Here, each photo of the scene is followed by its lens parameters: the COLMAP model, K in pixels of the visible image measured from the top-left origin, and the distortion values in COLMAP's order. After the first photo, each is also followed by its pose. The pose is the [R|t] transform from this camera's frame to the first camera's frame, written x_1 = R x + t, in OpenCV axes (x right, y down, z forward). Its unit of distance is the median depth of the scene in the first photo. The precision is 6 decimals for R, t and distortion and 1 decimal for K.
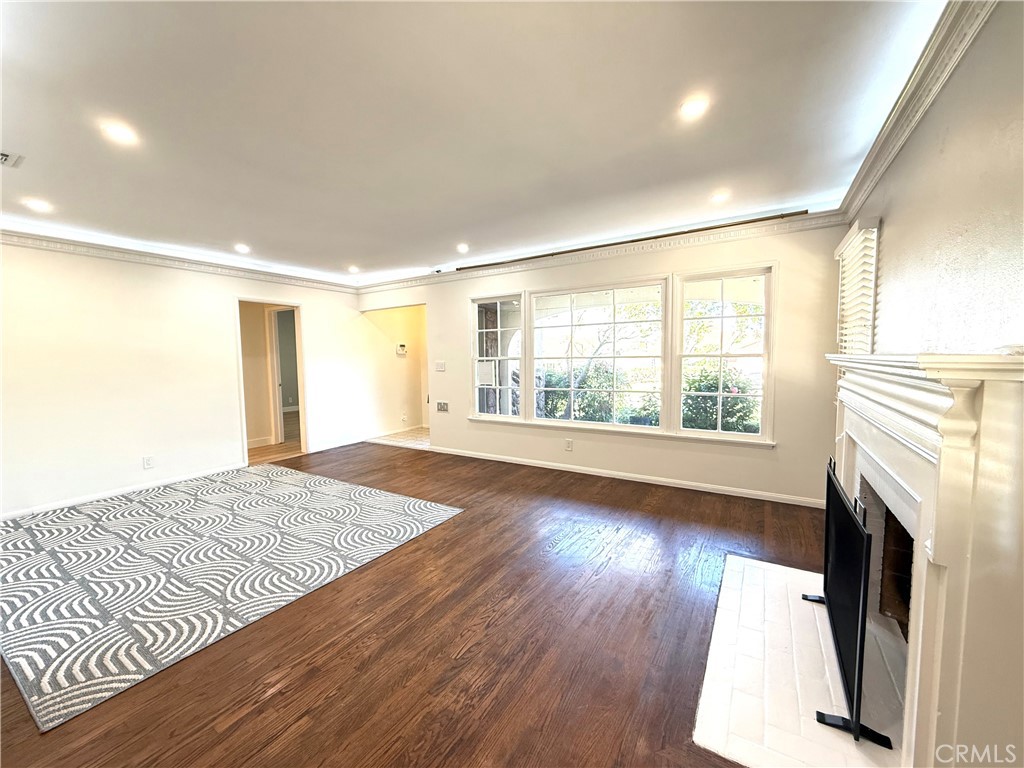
lens RADIAL K [[405.3, 0, 512.0], [0, 405.3, 384.0], [0, 0, 1]] dist [-0.000112, 0.000066]
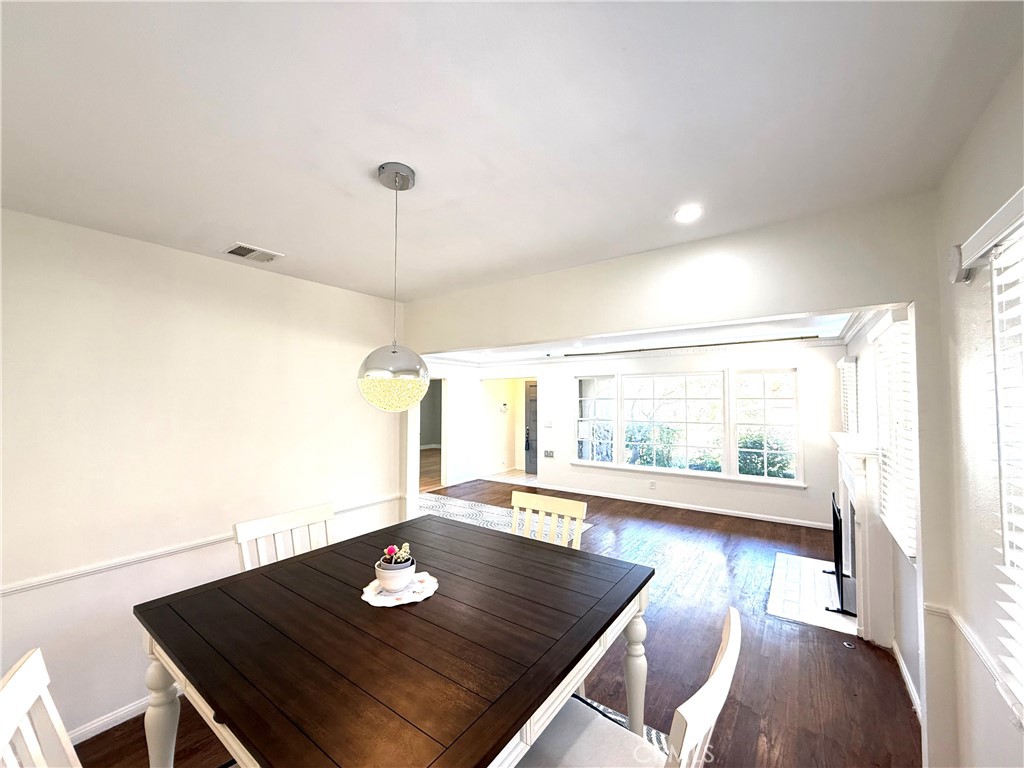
lens RADIAL K [[405.3, 0, 512.0], [0, 405.3, 384.0], [0, 0, 1]] dist [-0.000112, 0.000066]
pose [[0.997754, 0.012103, -0.065883, -0.273568], [-0.018992, 0.994295, -0.104959, -0.039985], [0.064237, 0.105974, 0.992292, -0.479909]]
